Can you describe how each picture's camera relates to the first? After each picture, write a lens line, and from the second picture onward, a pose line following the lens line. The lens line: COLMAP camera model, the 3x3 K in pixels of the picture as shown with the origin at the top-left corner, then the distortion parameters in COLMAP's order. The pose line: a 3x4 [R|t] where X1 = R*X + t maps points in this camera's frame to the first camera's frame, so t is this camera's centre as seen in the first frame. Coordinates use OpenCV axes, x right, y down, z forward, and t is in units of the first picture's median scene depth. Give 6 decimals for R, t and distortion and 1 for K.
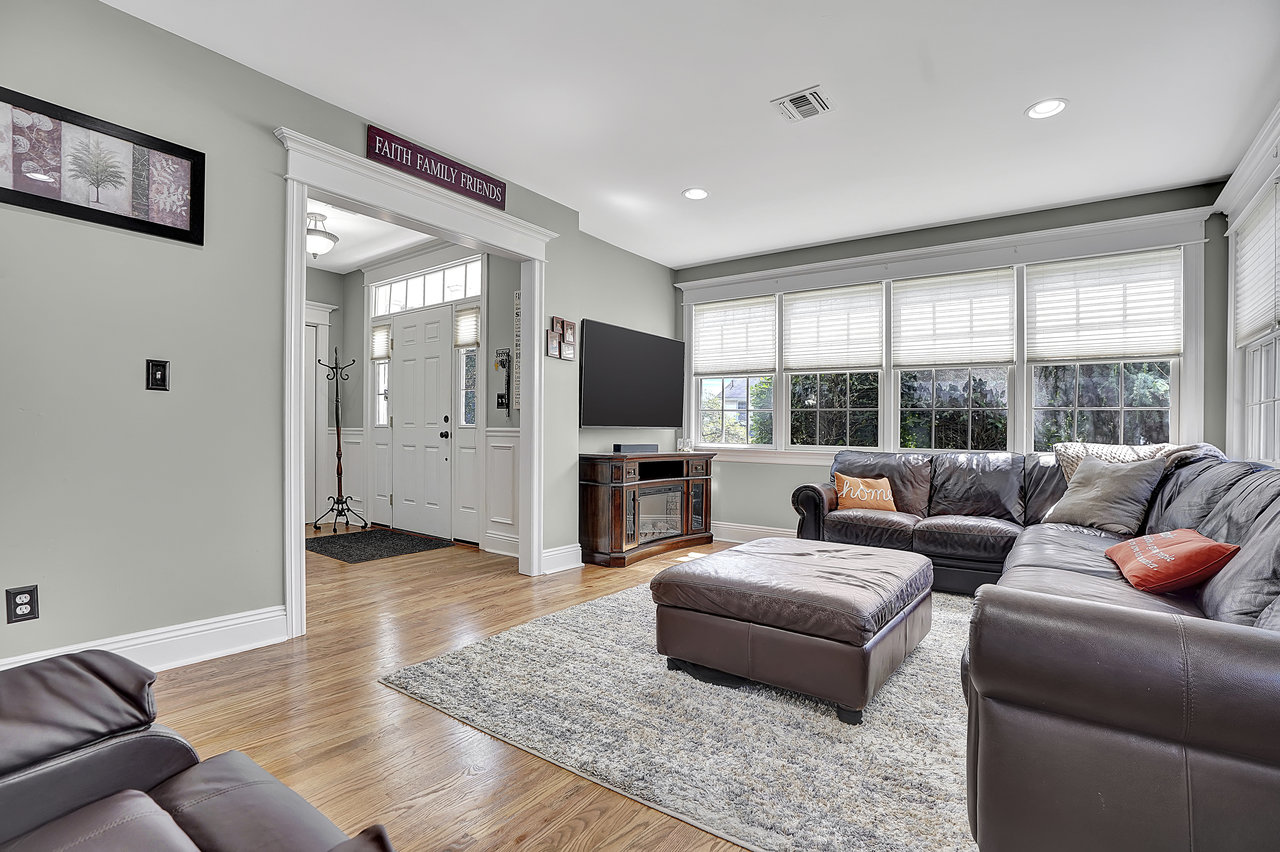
lens RADIAL K [[591.5, 0, 628.3], [0, 591.5, 430.5], [0, 0, 1]] dist [-0.073855, 0.028904]
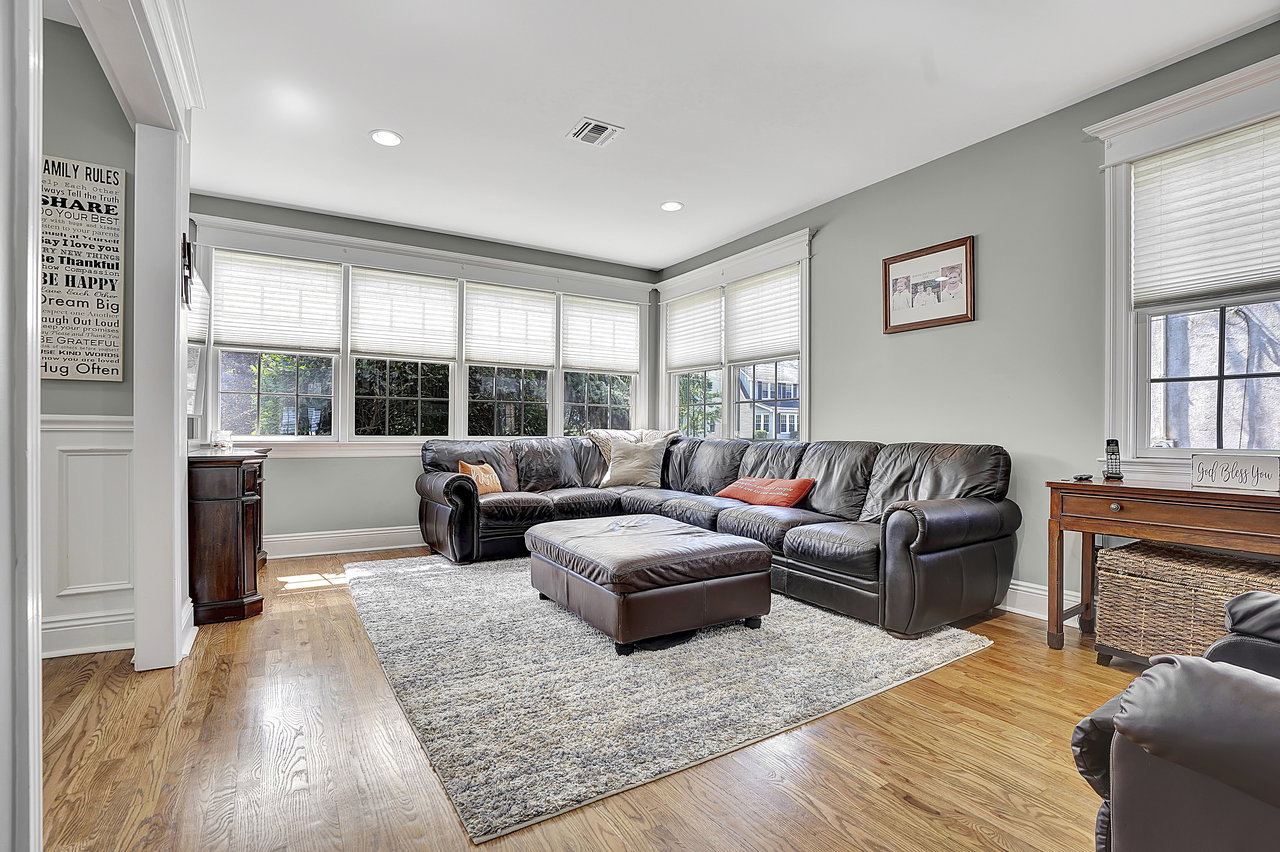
lens RADIAL K [[591.5, 0, 628.3], [0, 591.5, 430.5], [0, 0, 1]] dist [-0.073855, 0.028904]
pose [[0.383047, -0.016601, 0.923580, -0.461459], [-0.006337, 0.999768, 0.020599, -0.005138], [-0.923707, -0.013743, 0.382853, 0.319242]]
